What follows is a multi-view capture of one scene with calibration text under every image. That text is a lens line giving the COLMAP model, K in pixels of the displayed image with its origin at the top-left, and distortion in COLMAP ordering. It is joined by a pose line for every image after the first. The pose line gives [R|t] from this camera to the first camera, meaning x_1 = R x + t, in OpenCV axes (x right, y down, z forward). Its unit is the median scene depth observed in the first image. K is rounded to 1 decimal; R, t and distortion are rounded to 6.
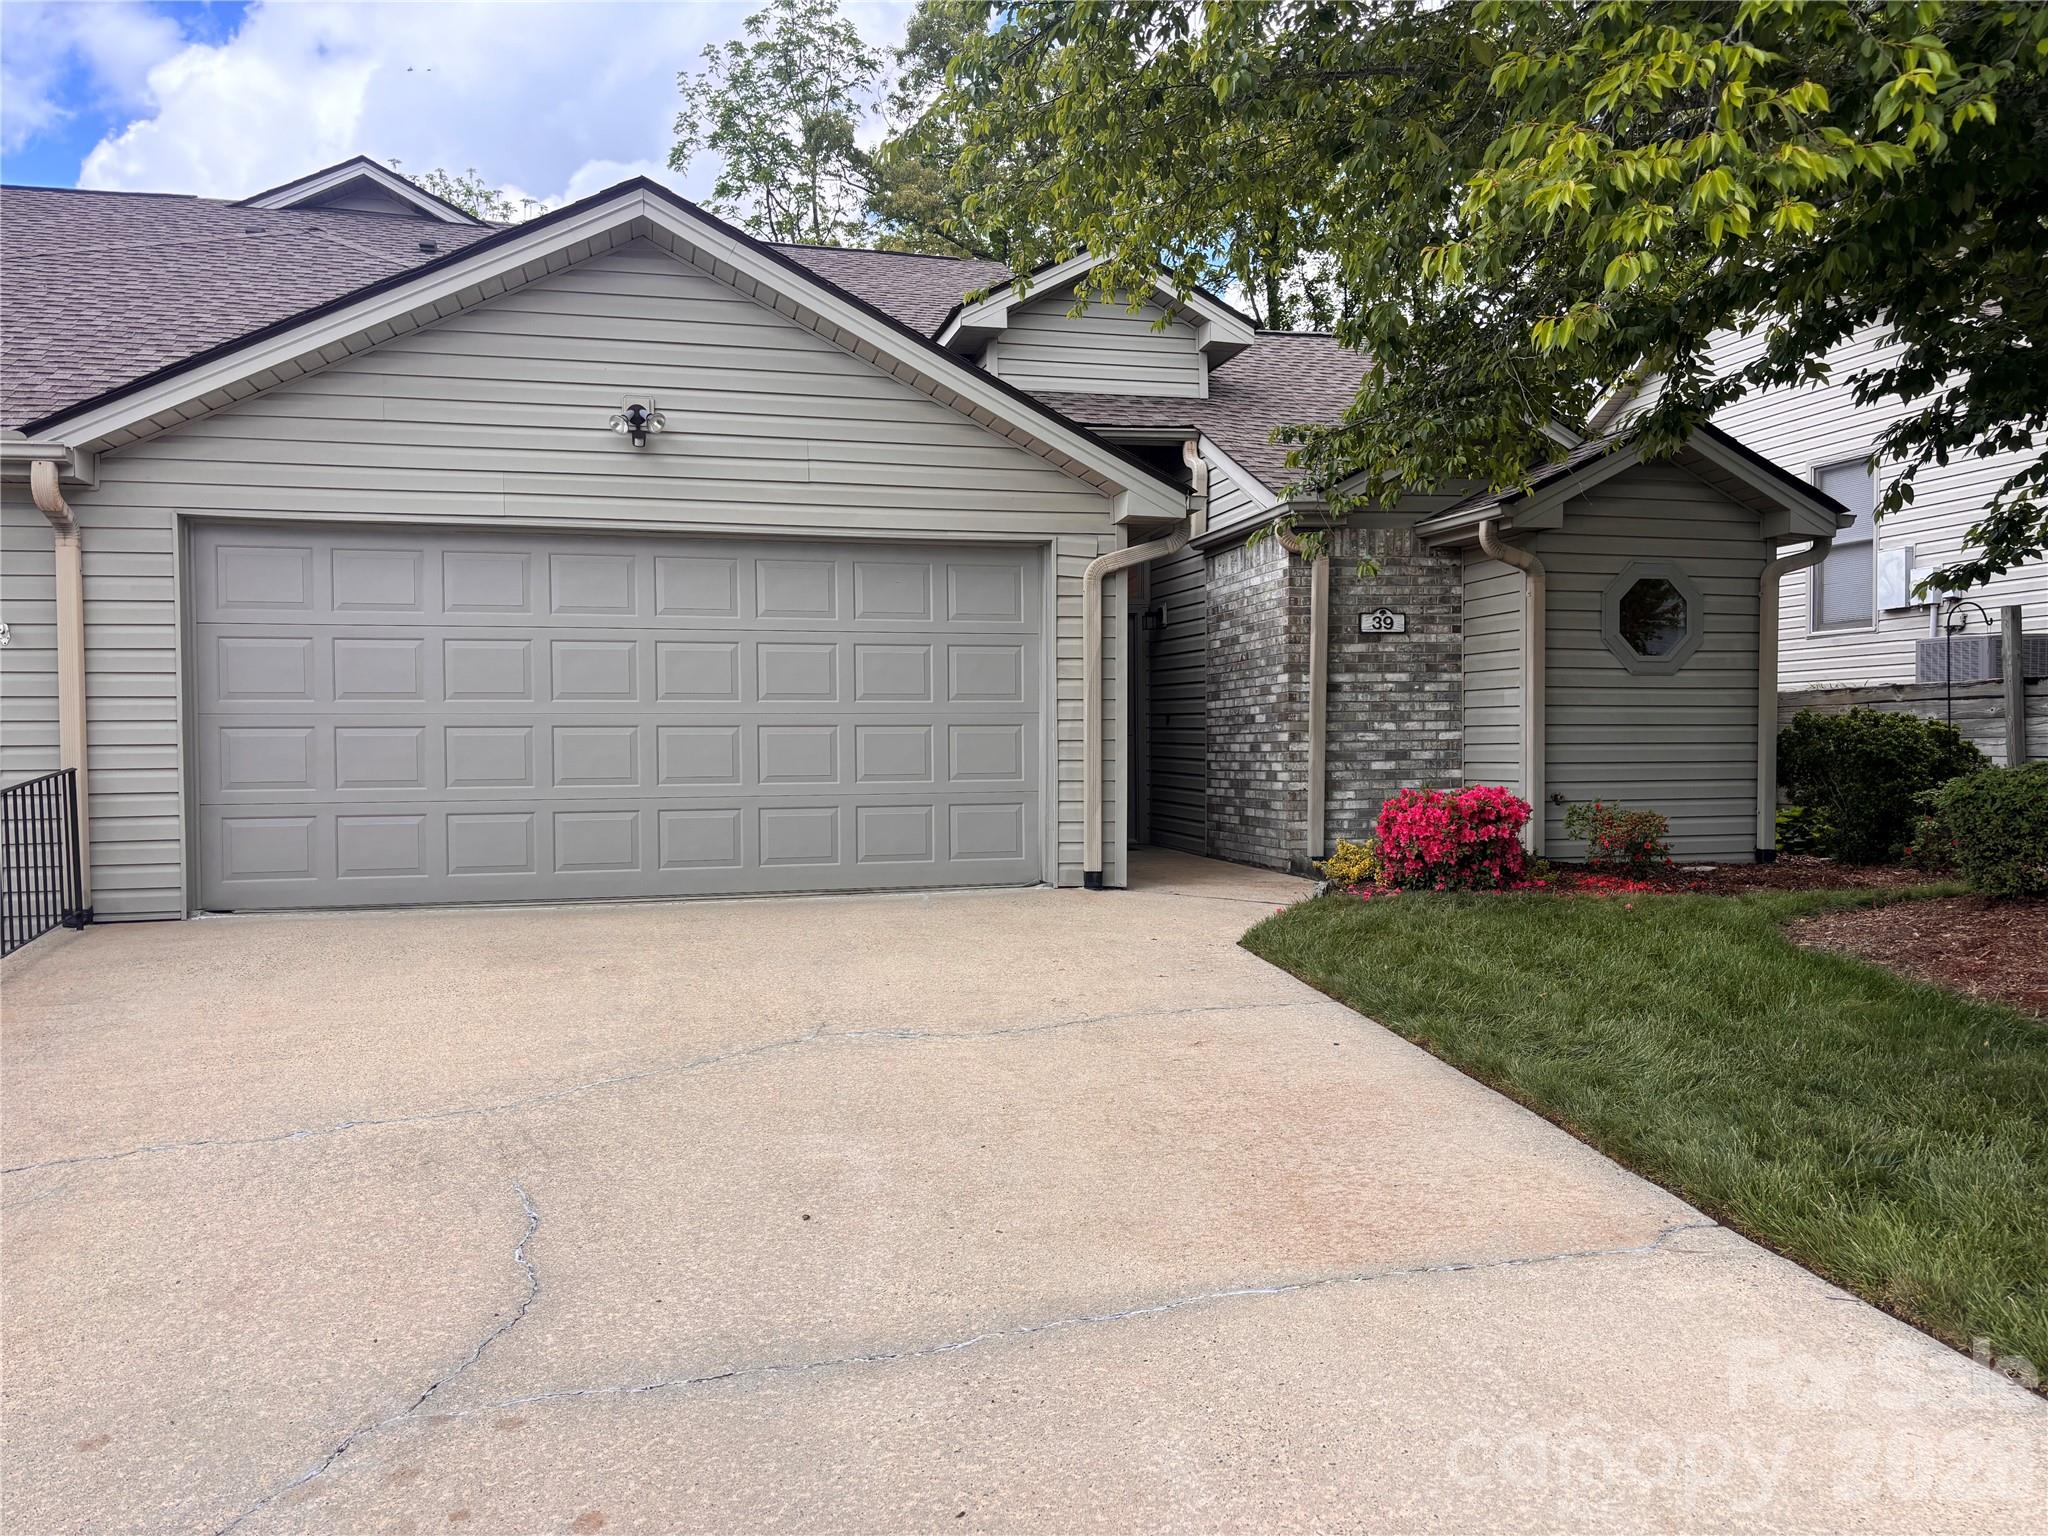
lens RADIAL K [[1535.9, 0, 1032.6], [0, 1535.9, 765.4], [0, 0, 1]] dist [0.059352, -0.074951]
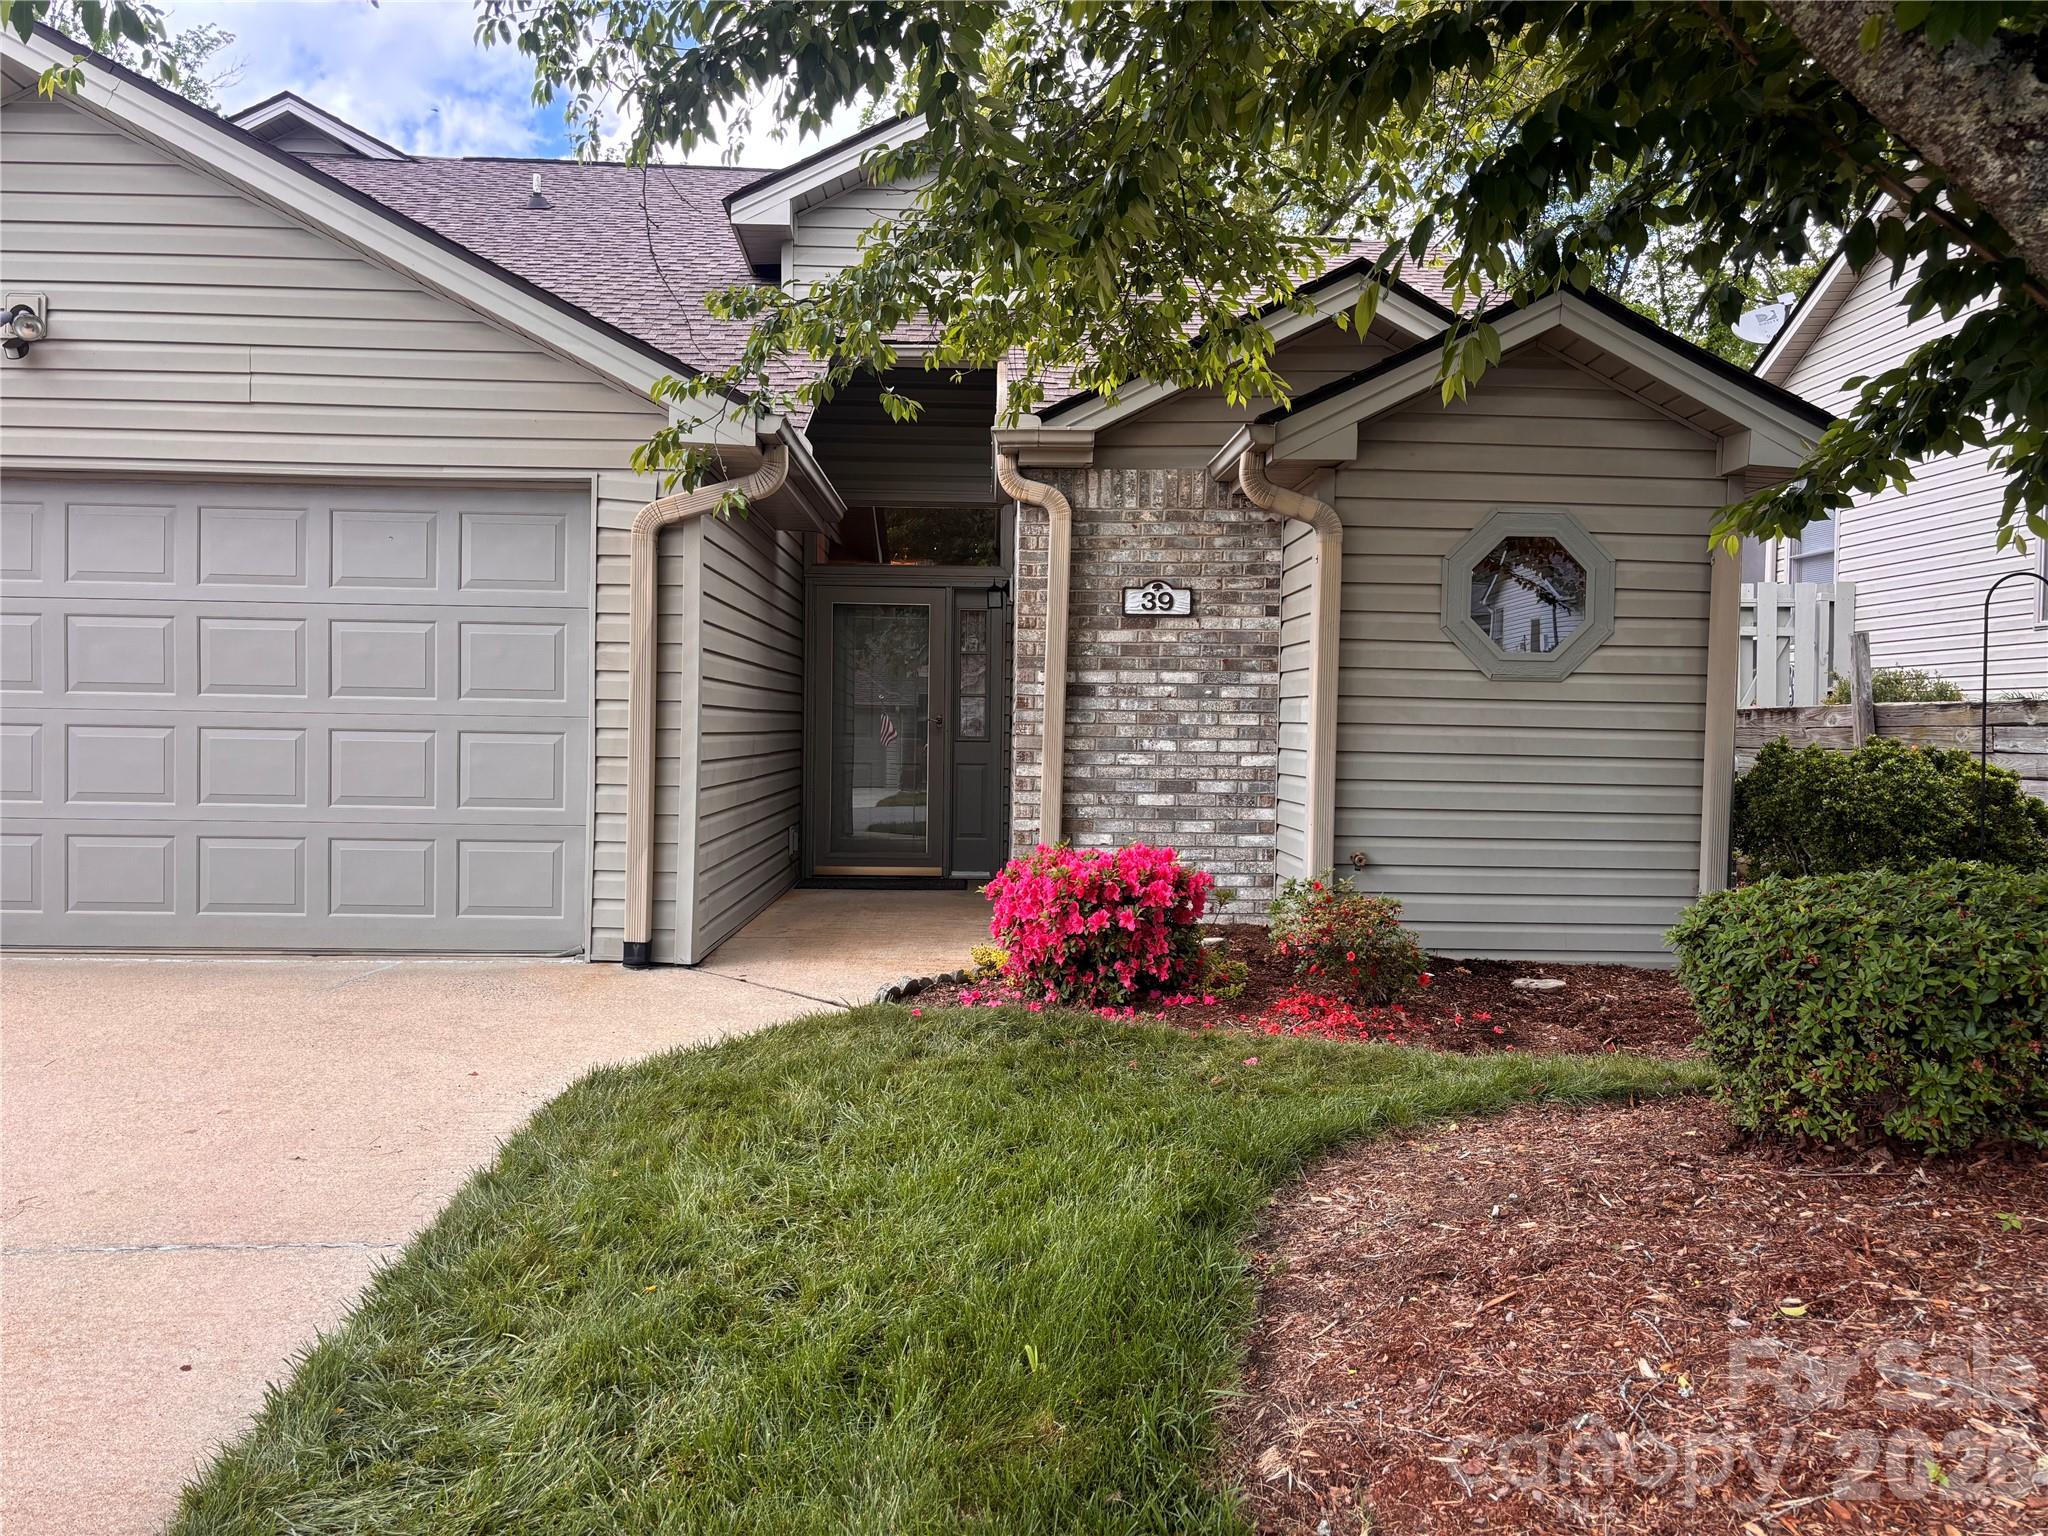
lens RADIAL K [[1535.9, 0, 1017.2], [0, 1535.9, 772.4], [0, 0, 1]] dist [0.059352, -0.074951]
pose [[0.976310, 0.030496, -0.214218, 0.318872], [-0.027259, 0.999465, 0.018050, -0.024206], [0.214654, -0.011783, 0.976619, 0.288306]]
